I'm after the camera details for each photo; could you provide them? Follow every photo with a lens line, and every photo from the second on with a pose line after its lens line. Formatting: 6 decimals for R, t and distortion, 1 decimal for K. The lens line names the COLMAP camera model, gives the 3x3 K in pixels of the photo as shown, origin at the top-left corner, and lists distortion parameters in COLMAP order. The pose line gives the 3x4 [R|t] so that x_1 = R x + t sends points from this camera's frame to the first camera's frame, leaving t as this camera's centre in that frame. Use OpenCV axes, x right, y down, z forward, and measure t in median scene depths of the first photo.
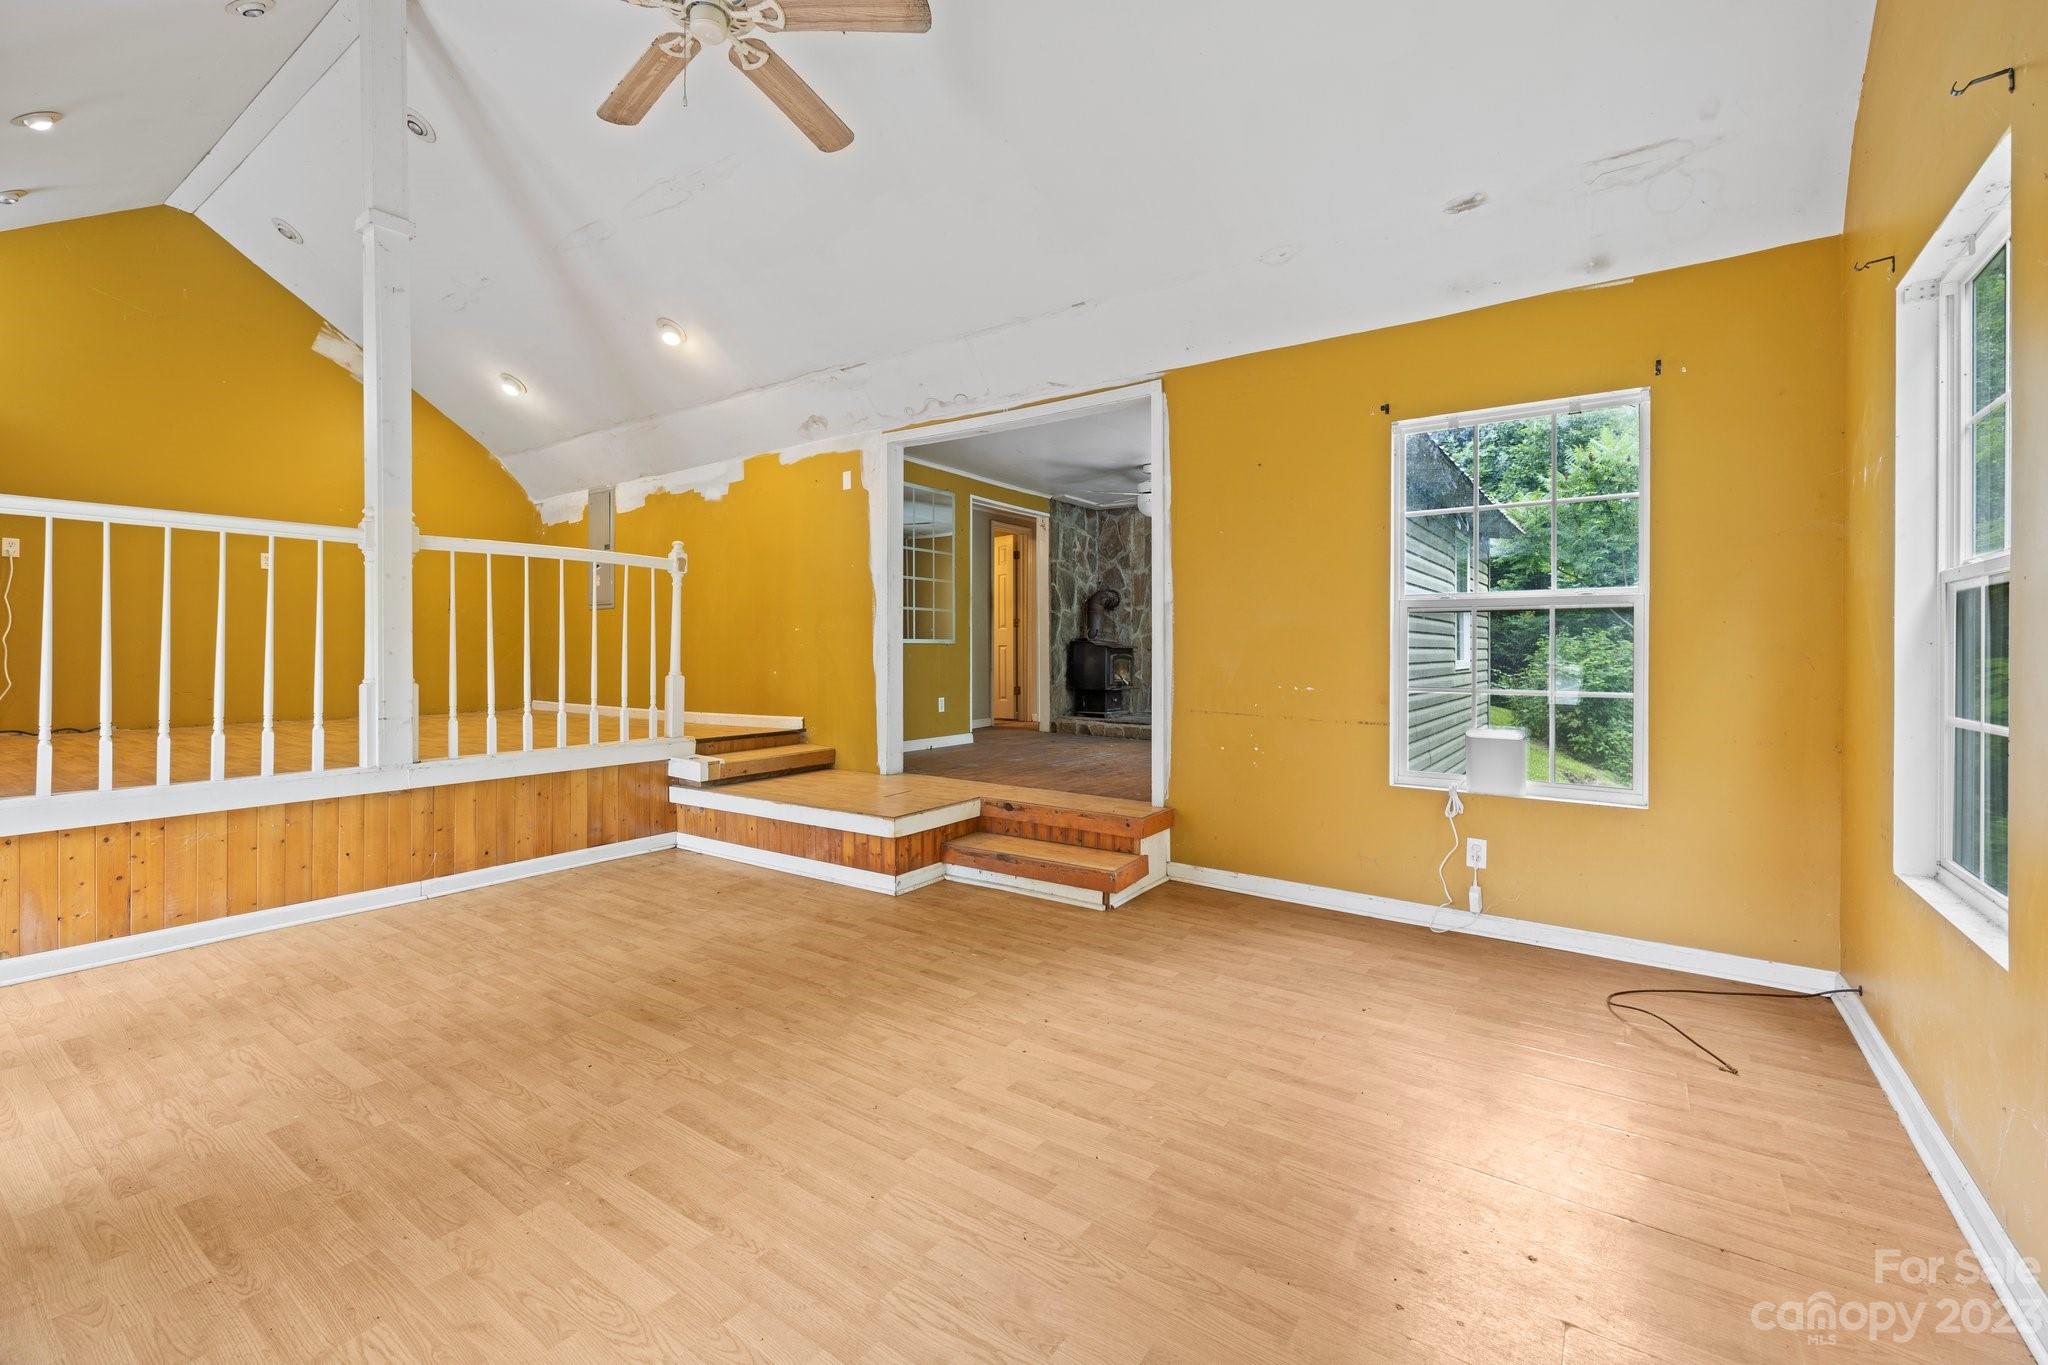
lens RADIAL K [[864.4, 0, 1029.7], [0, 864.4, 664.4], [0, 0, 1]] dist [-0.000154, 0.000355]
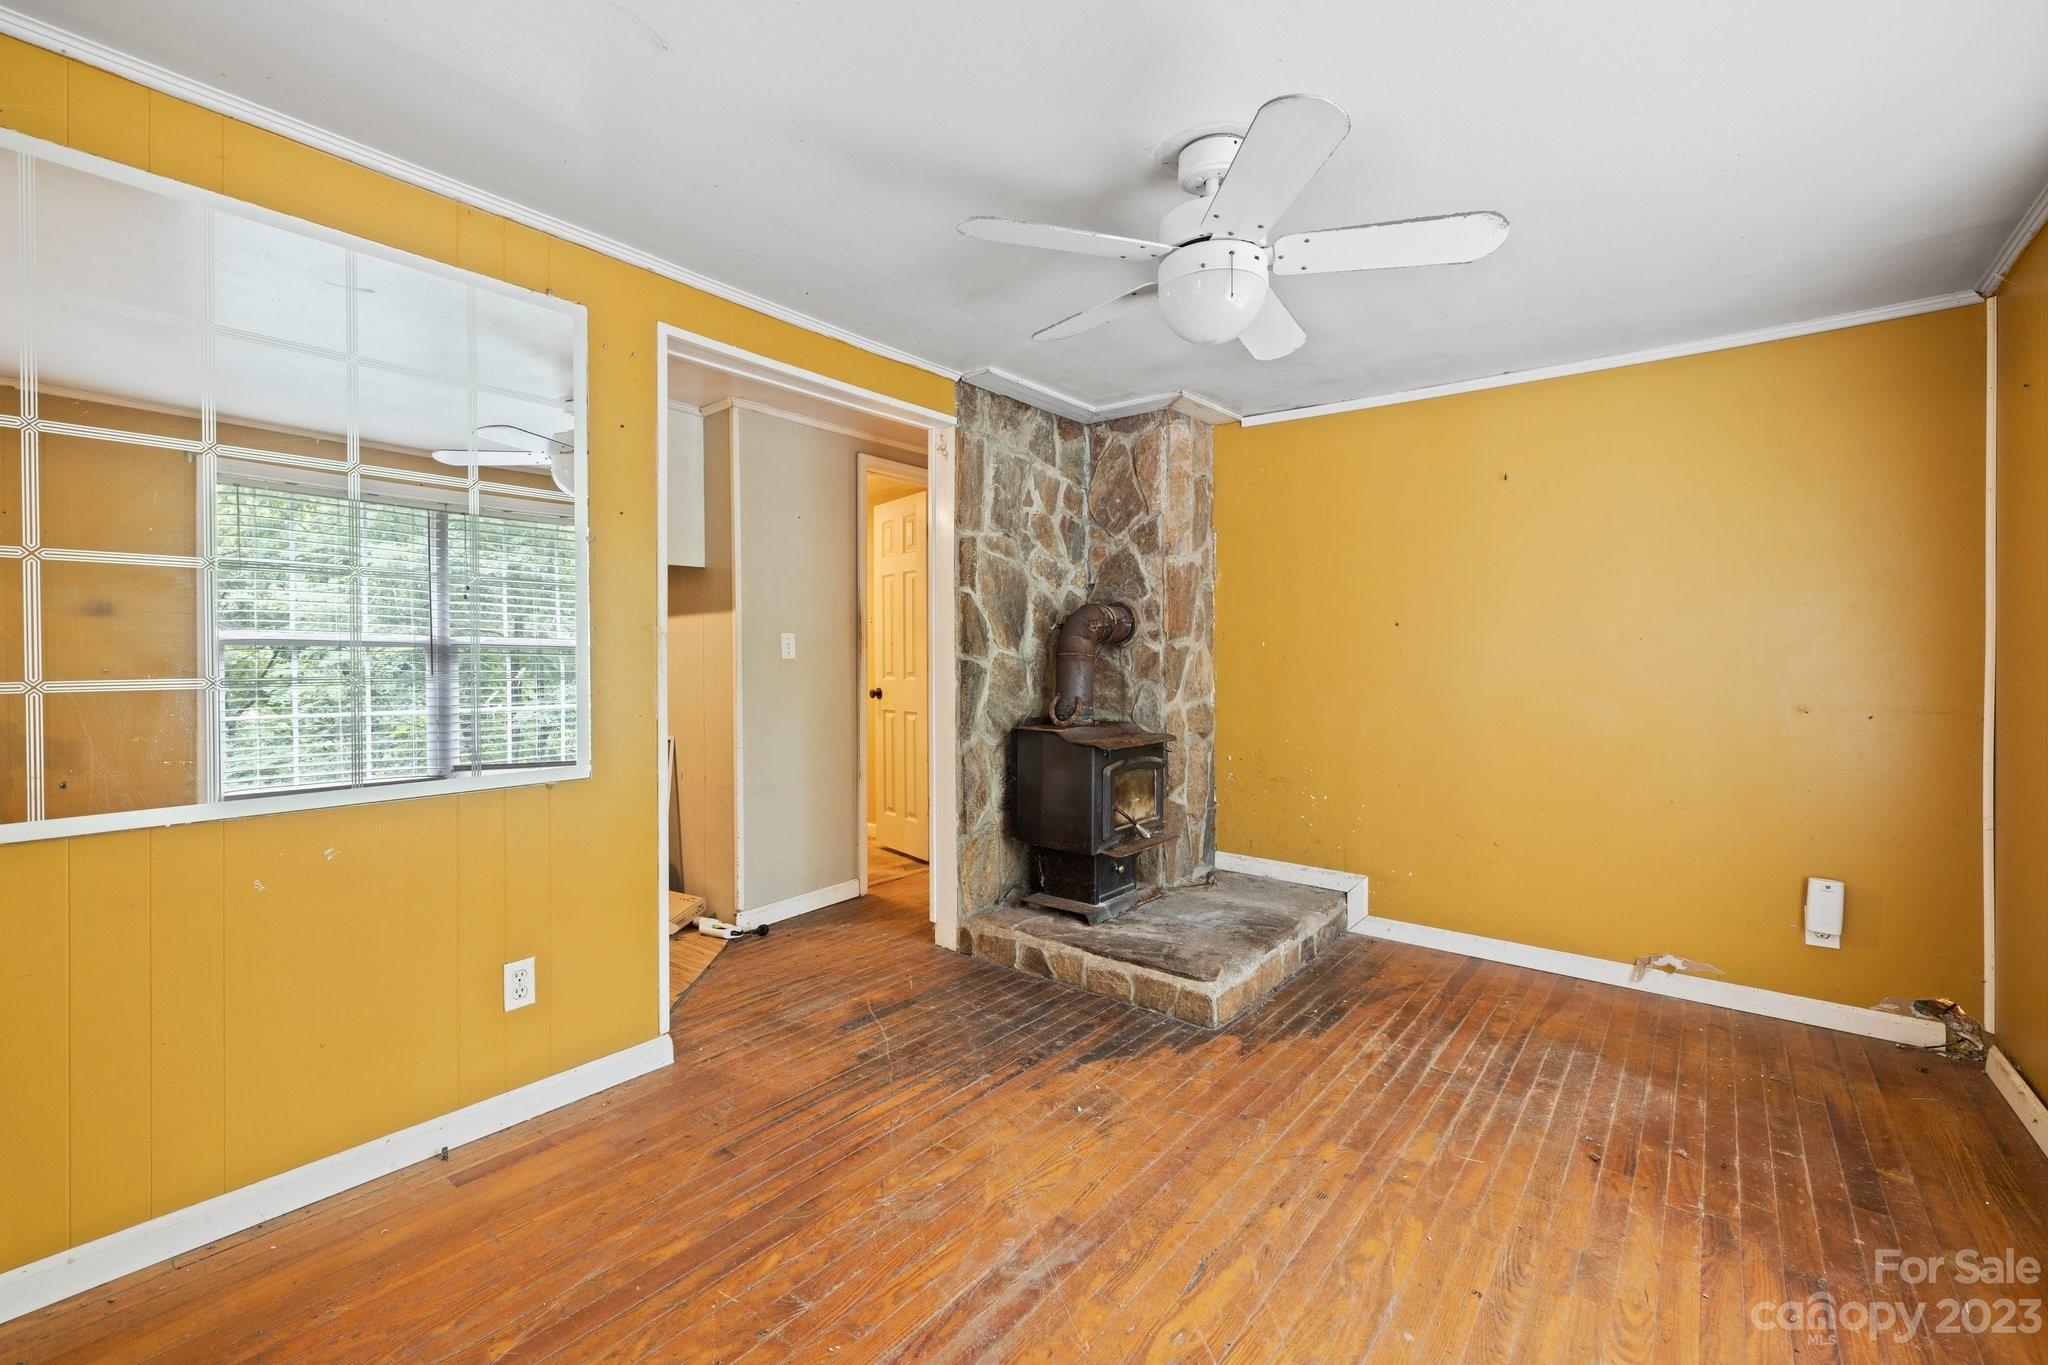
lens RADIAL K [[864.4, 0, 1013.5], [0, 864.4, 667.9], [0, 0, 1]] dist [-0.000154, 0.000355]
pose [[0.996865, 0.001203, -0.079116, 0.079256], [-0.001223, 0.999999, -0.000199, -0.053880], [0.079116, 0.000295, 0.996865, 0.572383]]
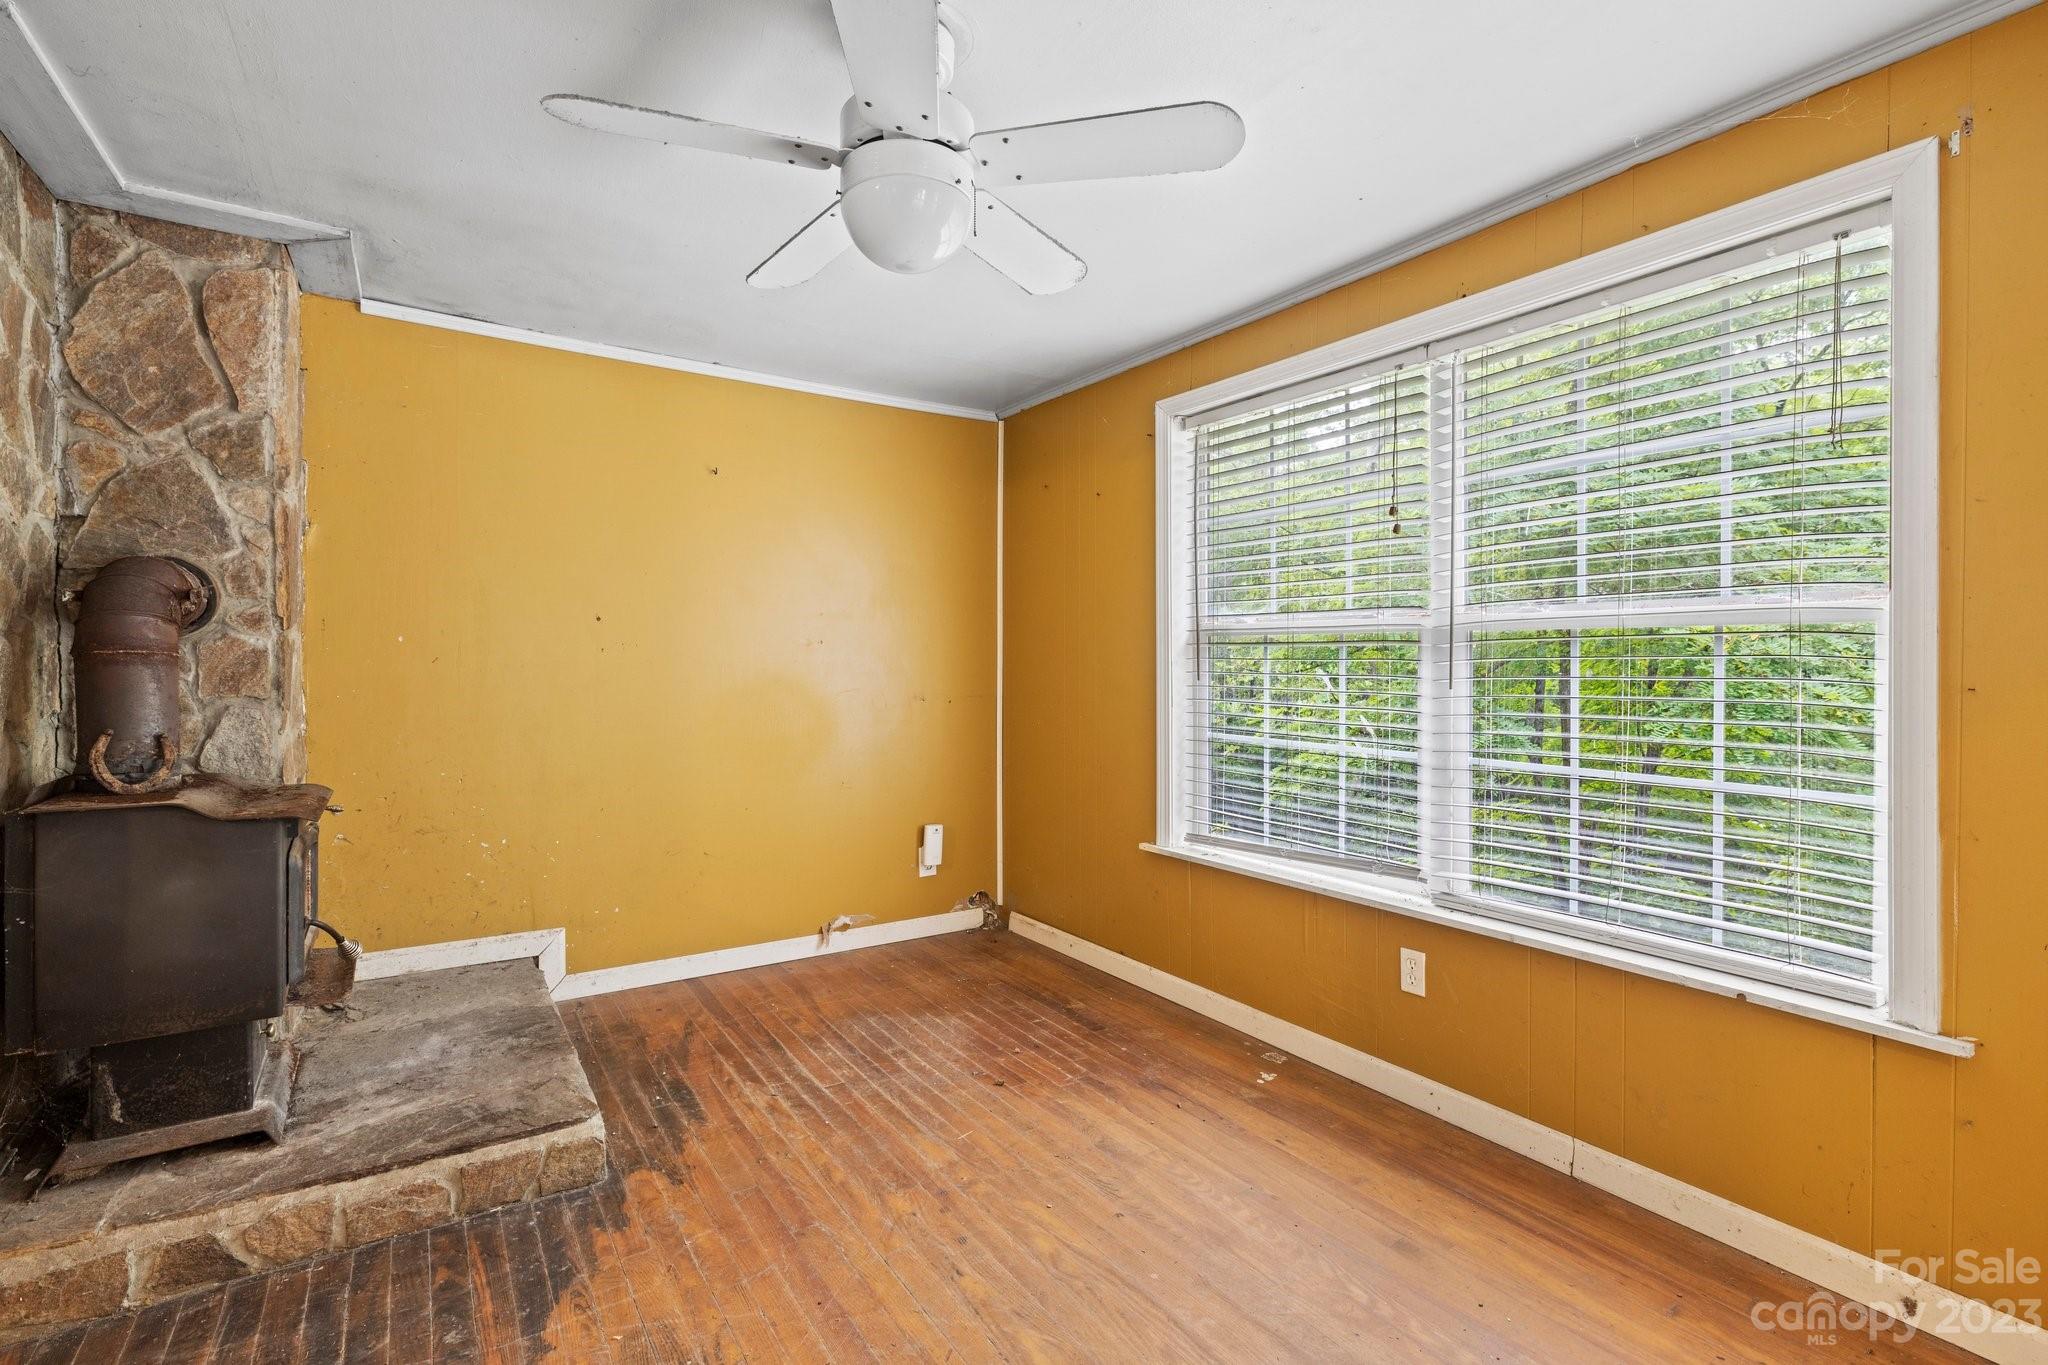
lens RADIAL K [[935.0, 0, 1023.0], [0, 935.0, 669.4], [0, 0, 1]] dist [-0.002969, 0.000266]
pose [[0.377552, -0.011898, 0.925912, -0.056317], [0.009726, 0.999913, 0.008883, -0.056223], [-0.925937, 0.005652, 0.377635, 0.699825]]
